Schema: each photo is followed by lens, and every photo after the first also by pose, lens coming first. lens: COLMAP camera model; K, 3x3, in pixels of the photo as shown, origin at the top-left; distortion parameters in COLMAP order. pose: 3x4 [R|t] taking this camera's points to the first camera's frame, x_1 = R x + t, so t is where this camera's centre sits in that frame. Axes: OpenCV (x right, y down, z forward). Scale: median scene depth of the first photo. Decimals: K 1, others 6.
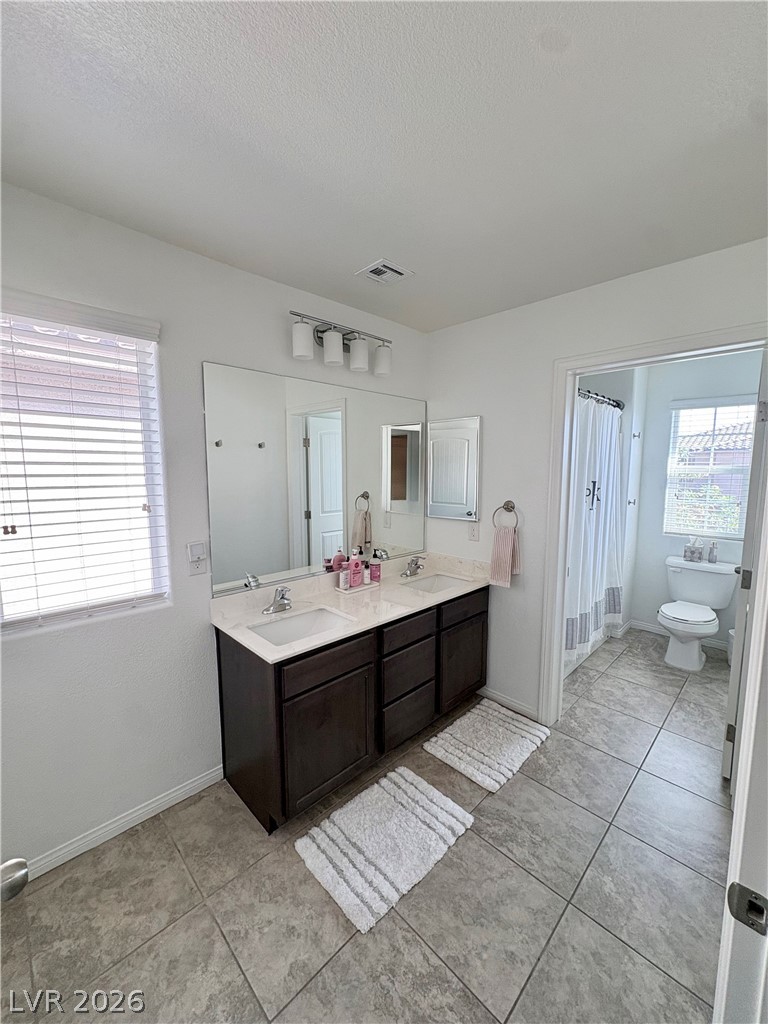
lens RADIAL K [[409.2, 0, 381.9], [0, 409.2, 511.4], [0, 0, 1]] dist [-0.000567, -0.000197]
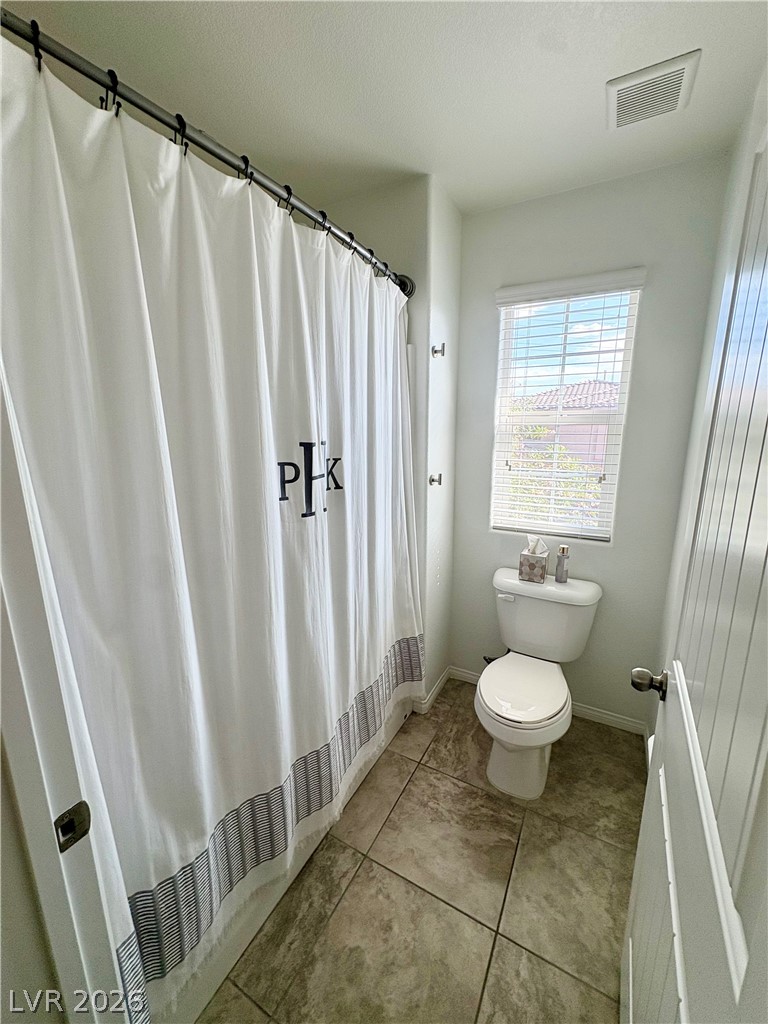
lens RADIAL K [[409.2, 0, 385.3], [0, 409.2, 510.0], [0, 0, 1]] dist [-0.000567, -0.000197]
pose [[0.958777, -0.065940, 0.276402, 0.407926], [0.038619, 0.993915, 0.103156, -0.041576], [-0.281522, -0.088229, 0.955490, 0.515673]]
